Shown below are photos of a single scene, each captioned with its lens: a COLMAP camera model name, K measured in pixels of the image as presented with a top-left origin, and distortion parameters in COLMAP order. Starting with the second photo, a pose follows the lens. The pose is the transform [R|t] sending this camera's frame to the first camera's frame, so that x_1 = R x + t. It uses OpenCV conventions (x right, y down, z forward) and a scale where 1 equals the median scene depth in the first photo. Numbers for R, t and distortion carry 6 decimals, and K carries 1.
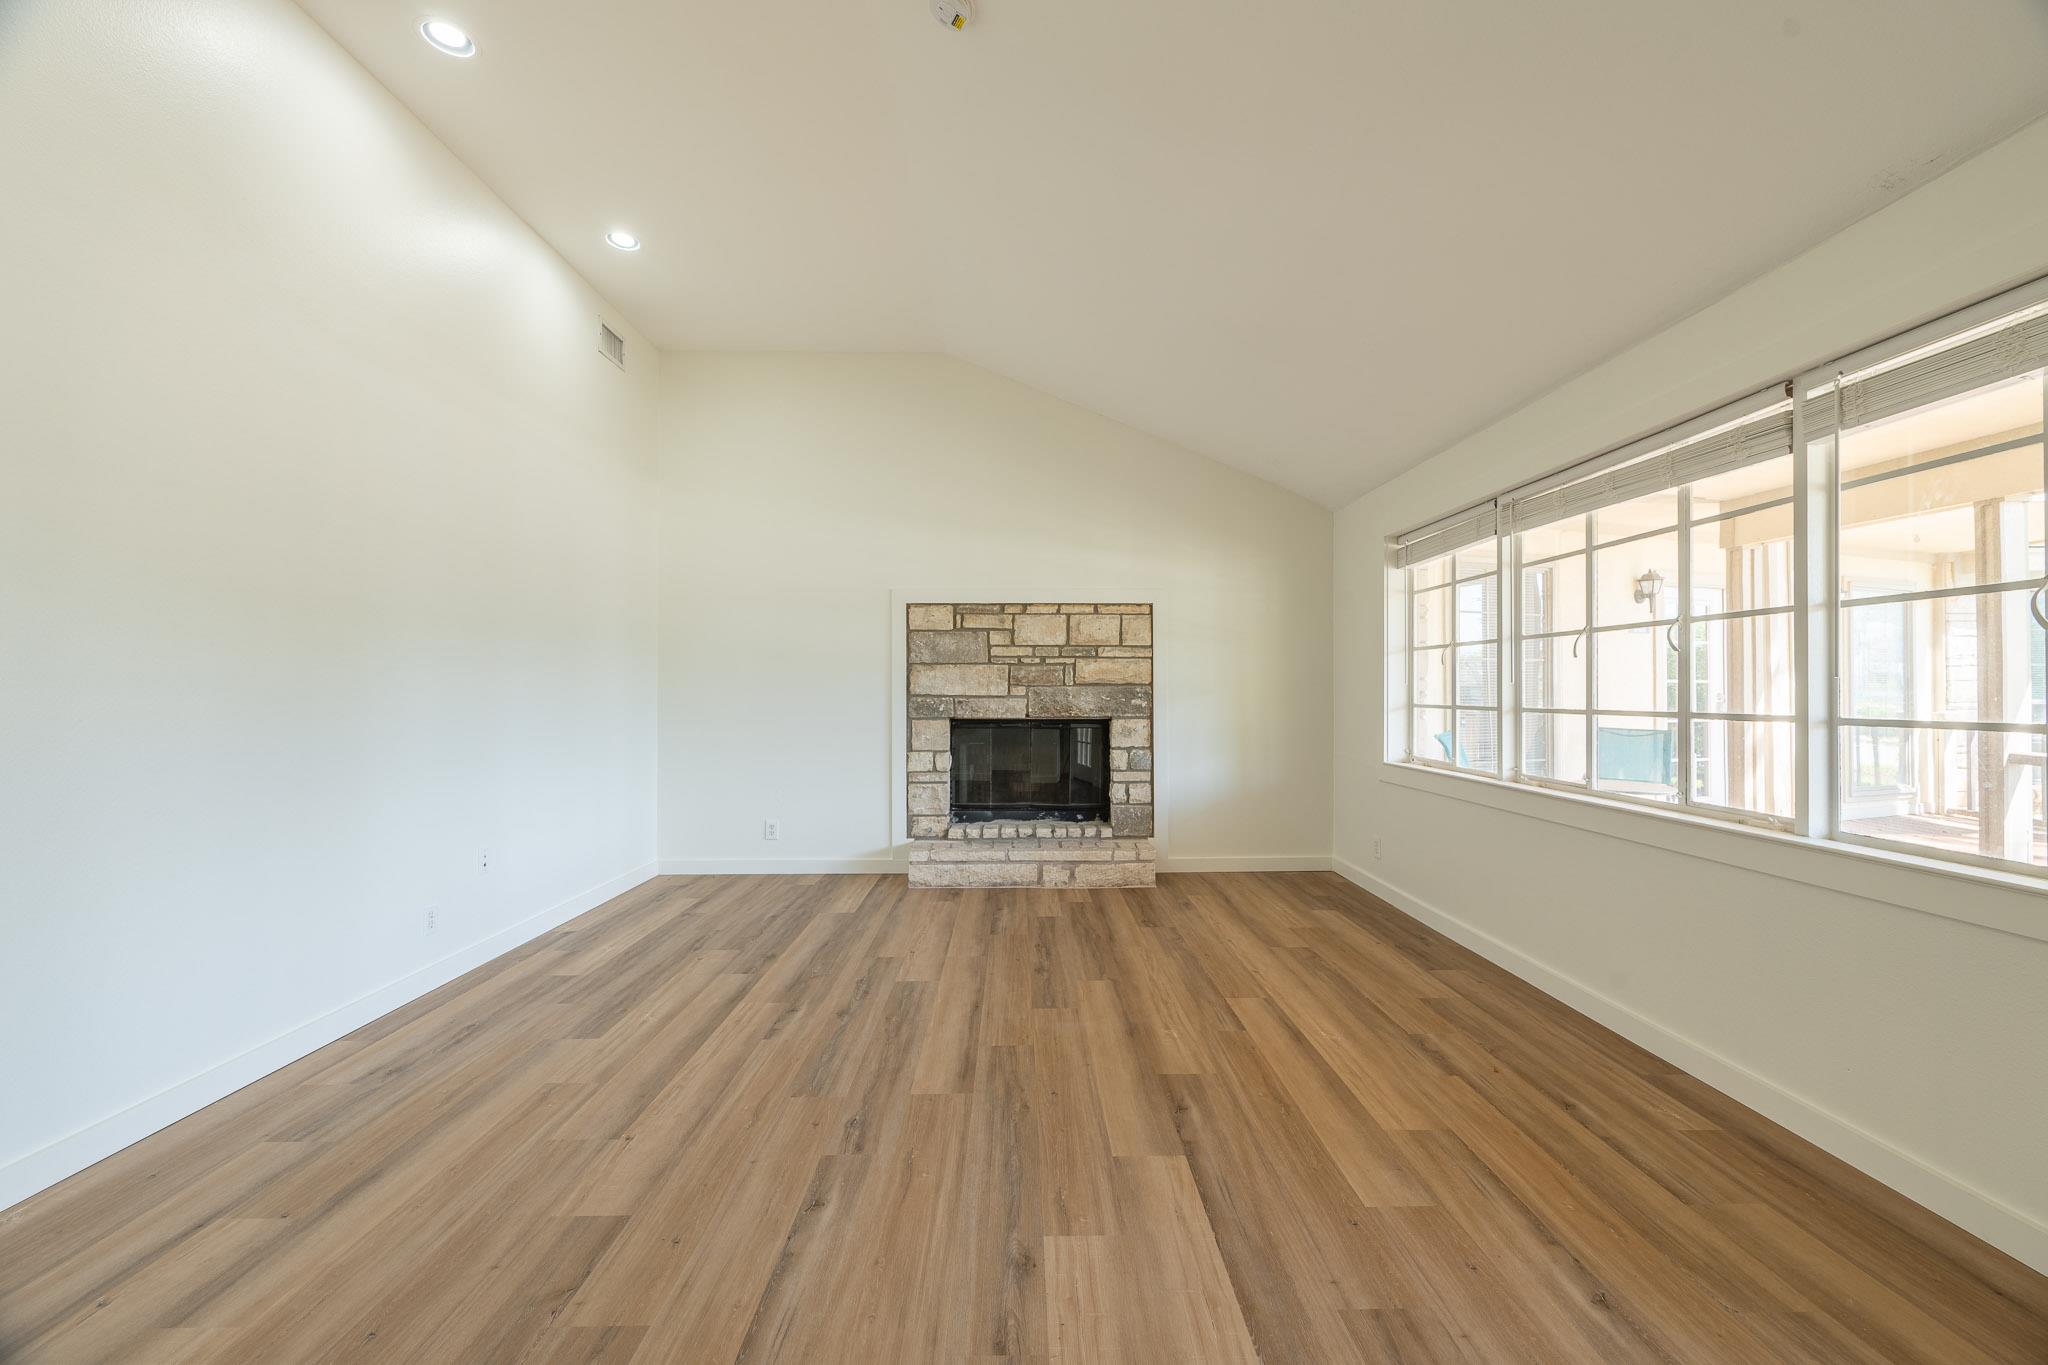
lens RADIAL K [[835.3, 0, 1030.9], [0, 835.3, 684.4], [0, 0, 1]] dist [-0.002732, -0.000378]
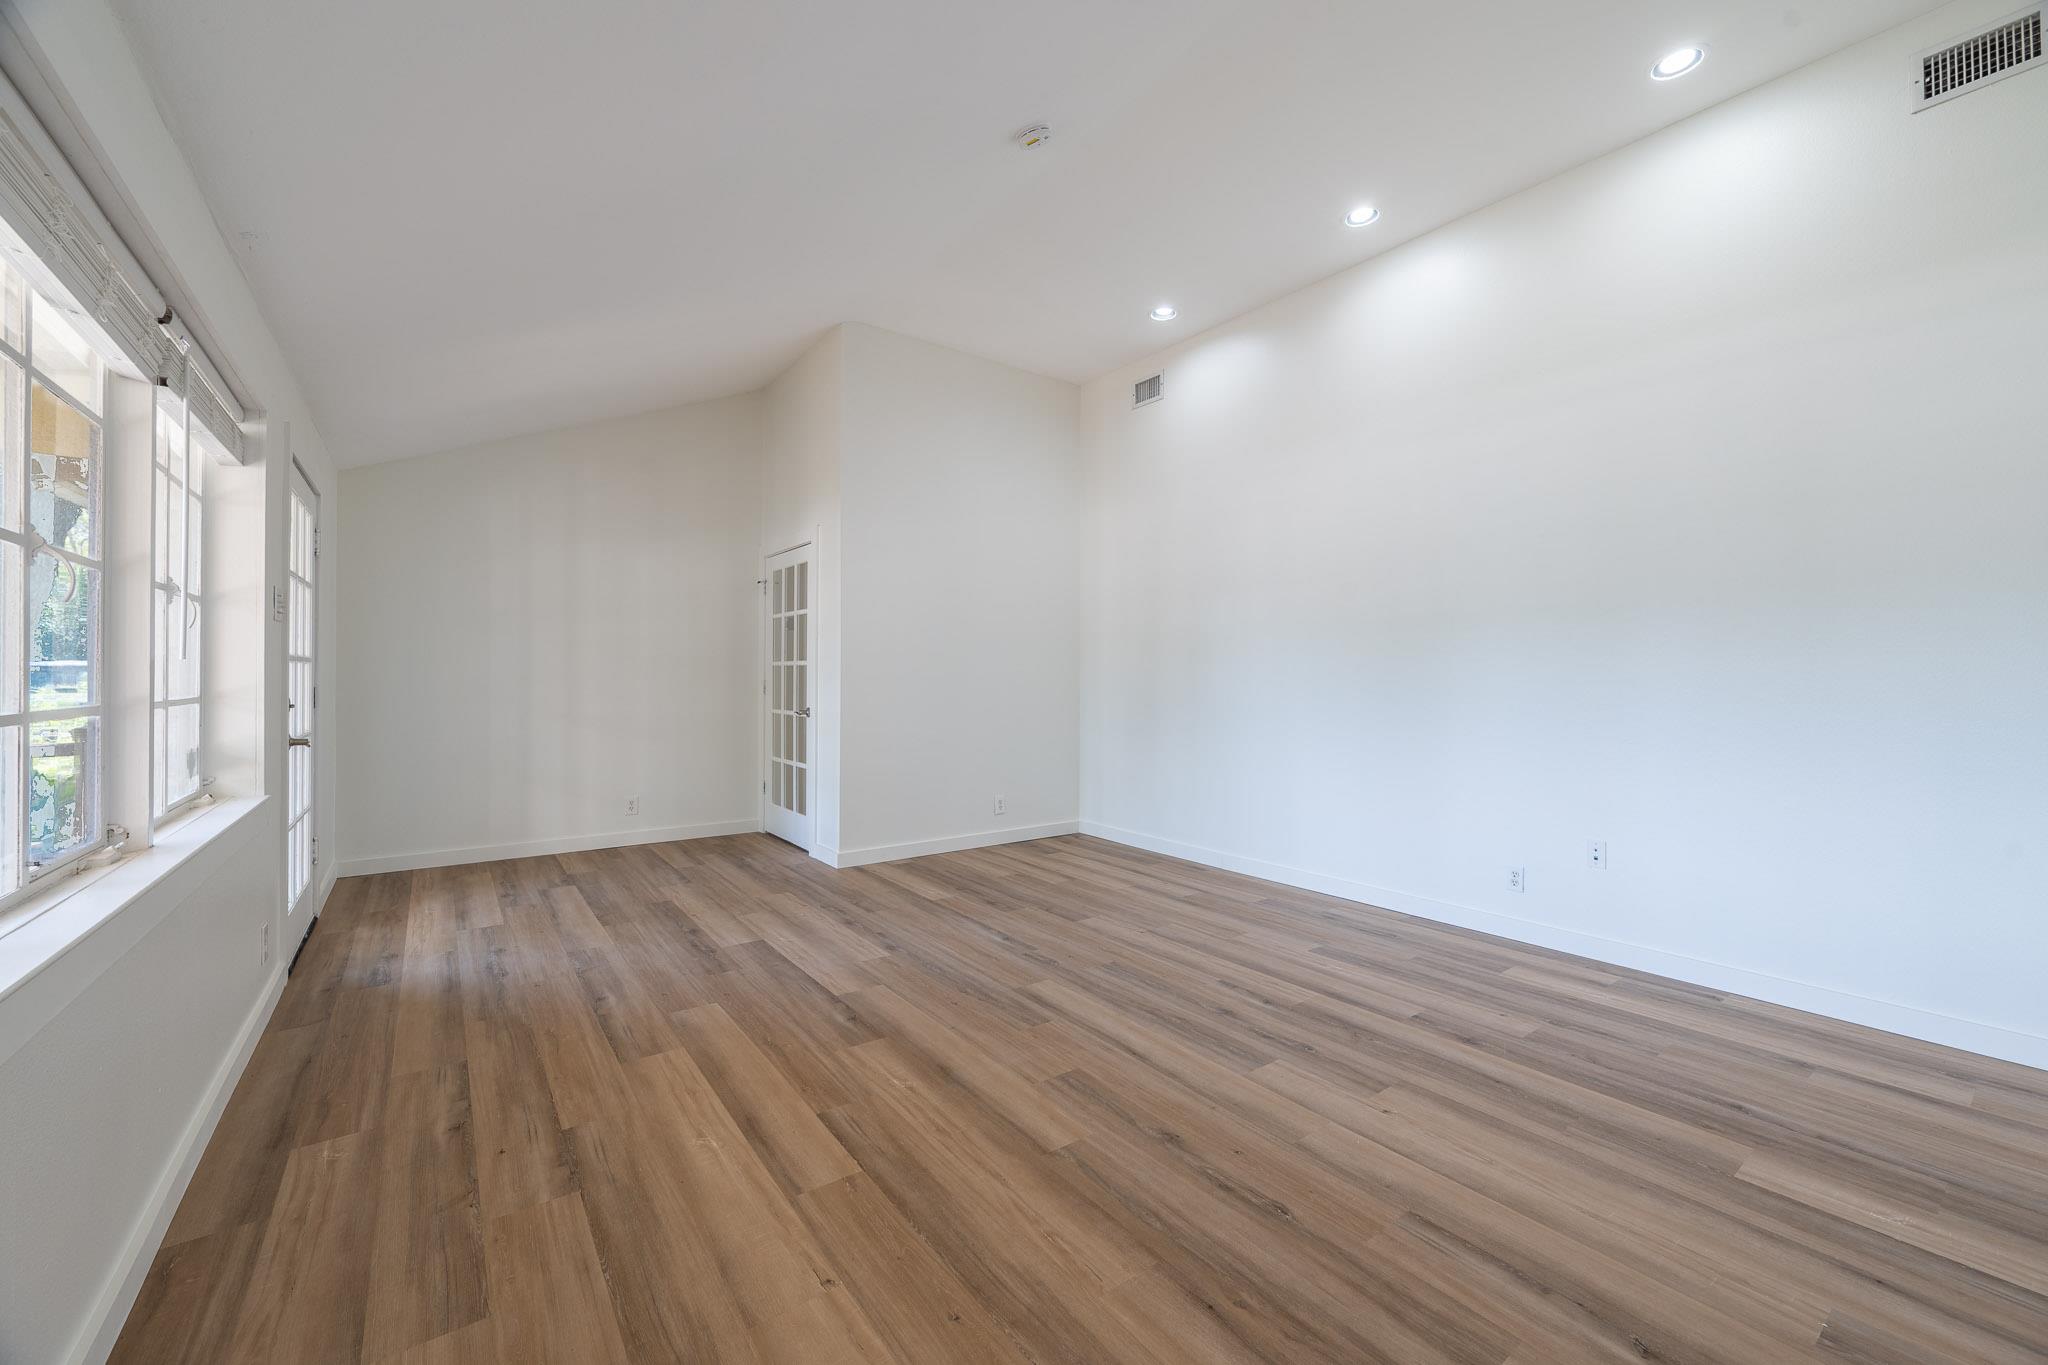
lens RADIAL K [[835.3, 0, 1031.6], [0, 835.3, 679.7], [0, 0, 1]] dist [-0.002732, -0.000378]
pose [[-0.826467, -0.000536, -0.562984, 0.575116], [0.001996, 0.999990, -0.003882, 0.014539], [0.562981, -0.004332, -0.826458, 1.904696]]
